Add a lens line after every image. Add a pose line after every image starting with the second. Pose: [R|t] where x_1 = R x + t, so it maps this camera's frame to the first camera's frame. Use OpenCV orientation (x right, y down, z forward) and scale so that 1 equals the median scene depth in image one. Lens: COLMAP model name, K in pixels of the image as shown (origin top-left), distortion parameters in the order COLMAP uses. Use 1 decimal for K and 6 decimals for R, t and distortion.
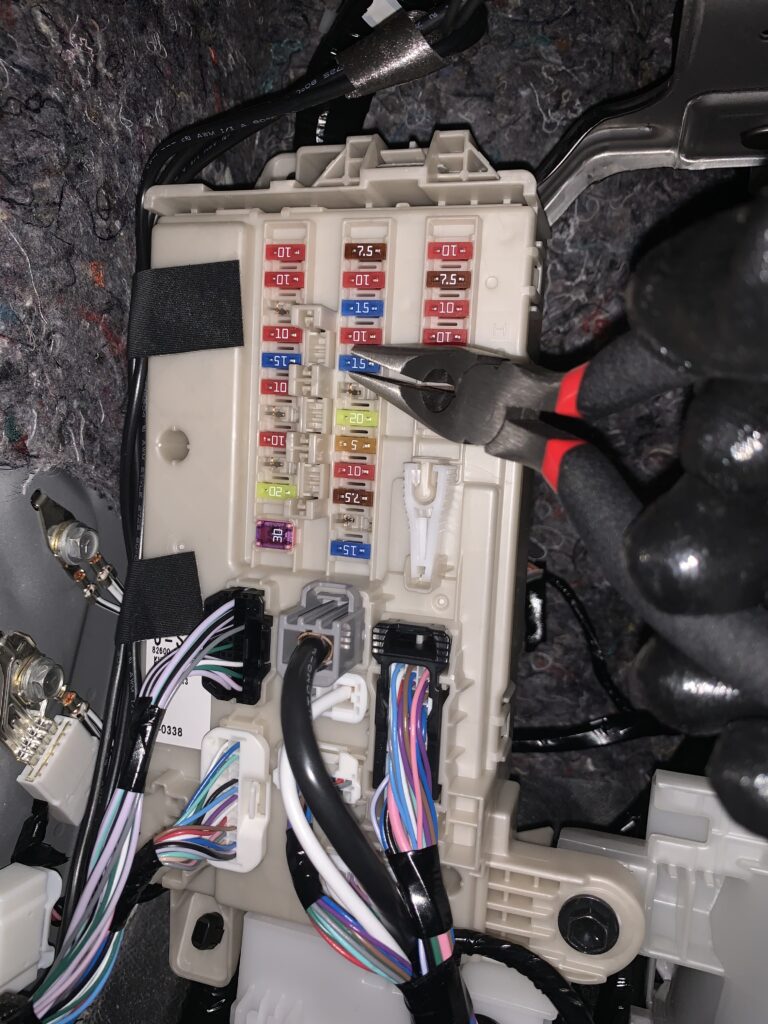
lens RADIAL K [[822.4, 0, 384.0], [0, 822.4, 512.0], [0, 0, 1]] dist [0.000811, -0.008591]
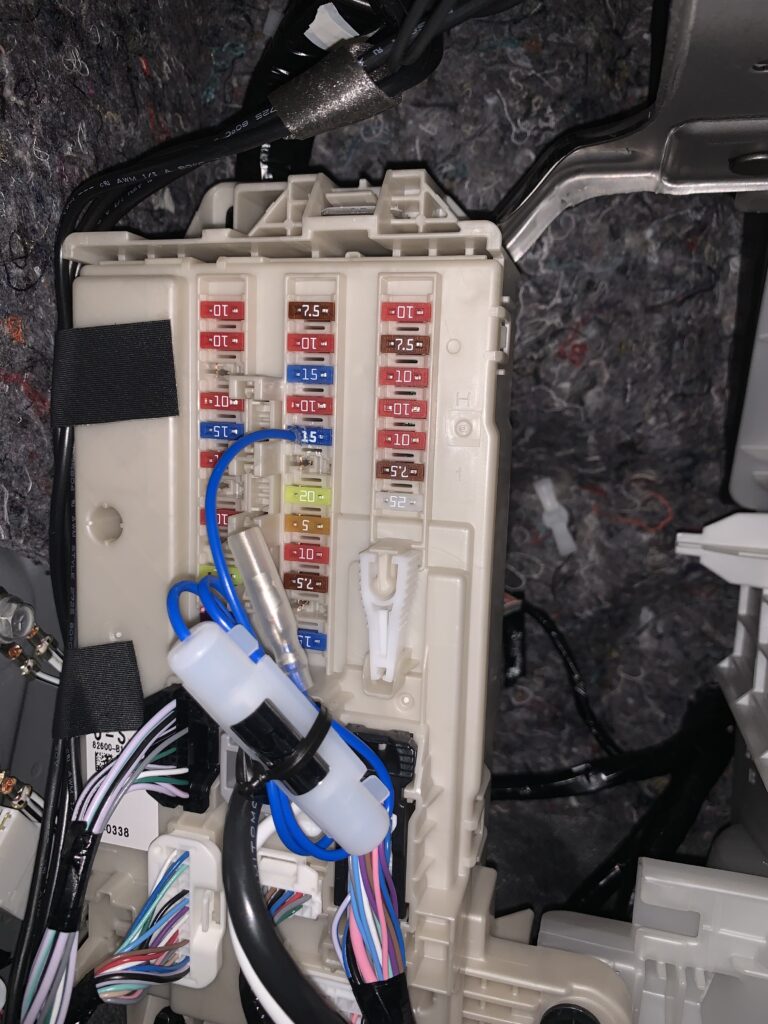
lens RADIAL K [[826.5, 0, 384.0], [0, 826.5, 512.0], [0, 0, 1]] dist [-0.002536, -0.004391]
pose [[0.999508, -0.023699, 0.020562, 0.028150], [0.022847, 0.998909, 0.040721, -0.117976], [-0.021504, -0.040231, 0.998959, 0.086974]]
